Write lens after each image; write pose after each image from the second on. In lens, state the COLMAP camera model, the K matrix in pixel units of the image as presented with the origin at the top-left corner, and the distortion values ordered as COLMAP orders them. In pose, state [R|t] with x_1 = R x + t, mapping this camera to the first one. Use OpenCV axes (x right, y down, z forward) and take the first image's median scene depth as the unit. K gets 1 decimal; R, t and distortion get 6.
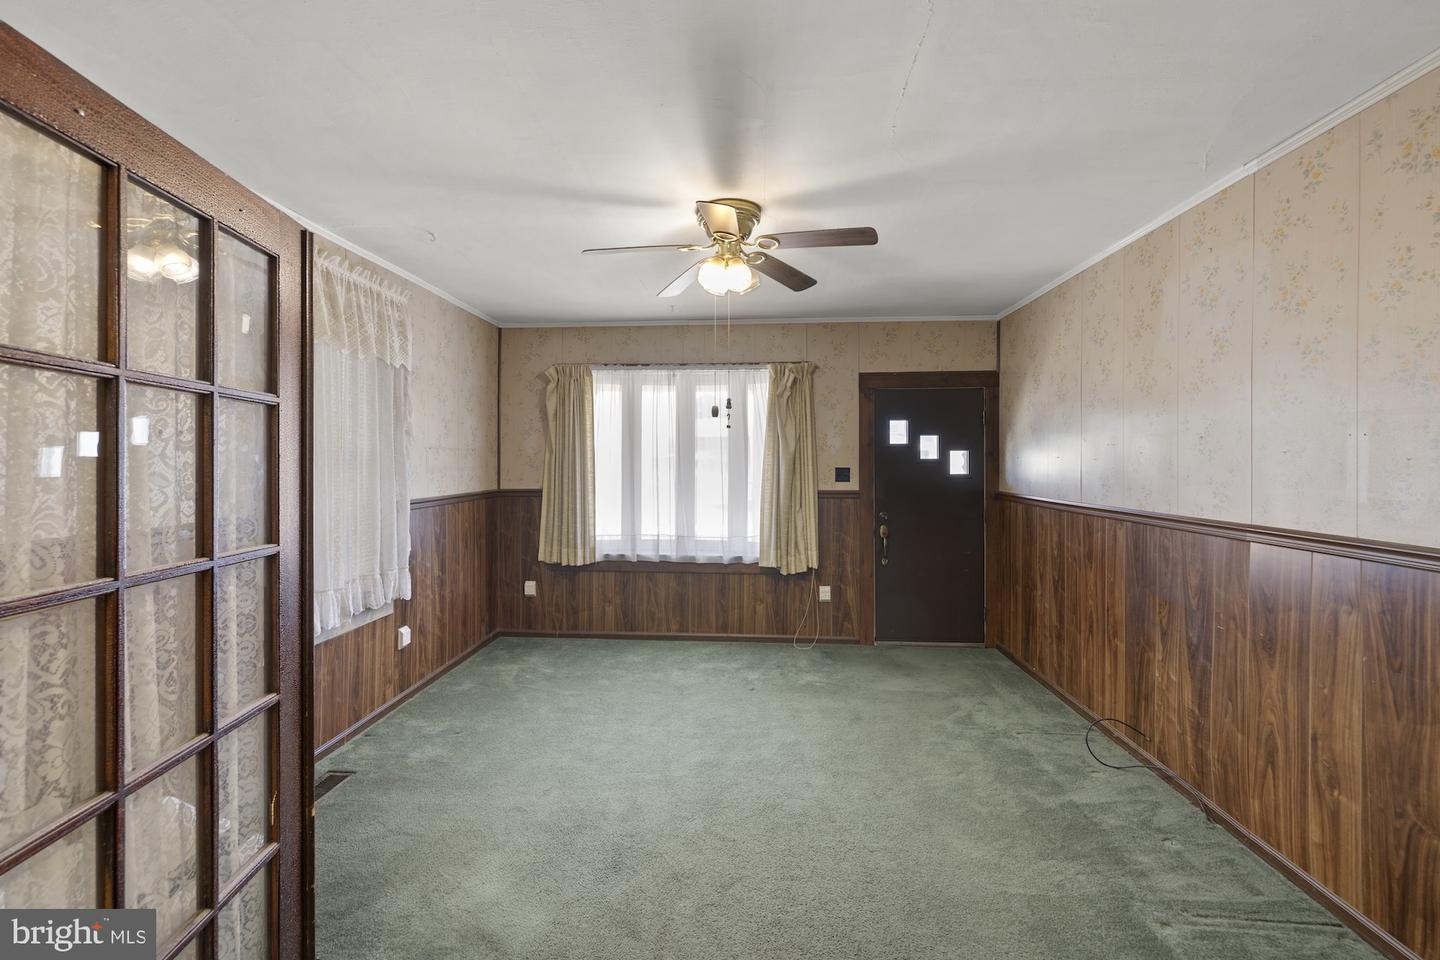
lens RADIAL K [[612.1, 0, 722.0], [0, 612.1, 467.8], [0, 0, 1]] dist [0.000584, 0.000394]
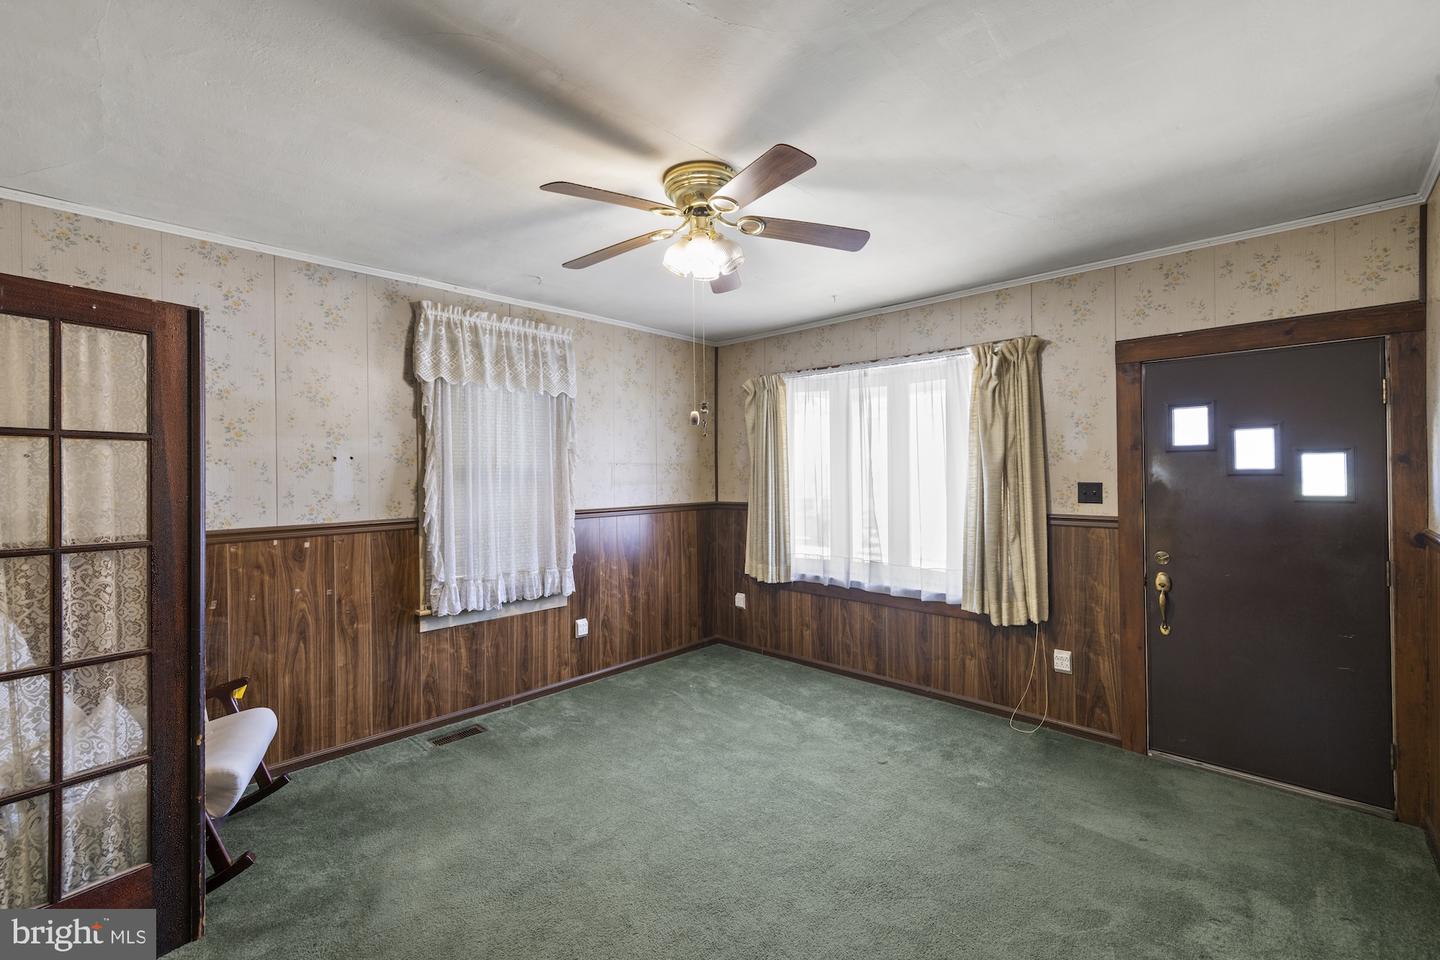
lens RADIAL K [[612.1, 0, 720.3], [0, 612.1, 477.7], [0, 0, 1]] dist [0.000584, 0.000394]
pose [[0.769912, -0.000545, -0.638150, 0.319509], [-0.000585, 0.999999, -0.001560, -0.004407], [0.638150, 0.001575, 0.769911, 0.208675]]
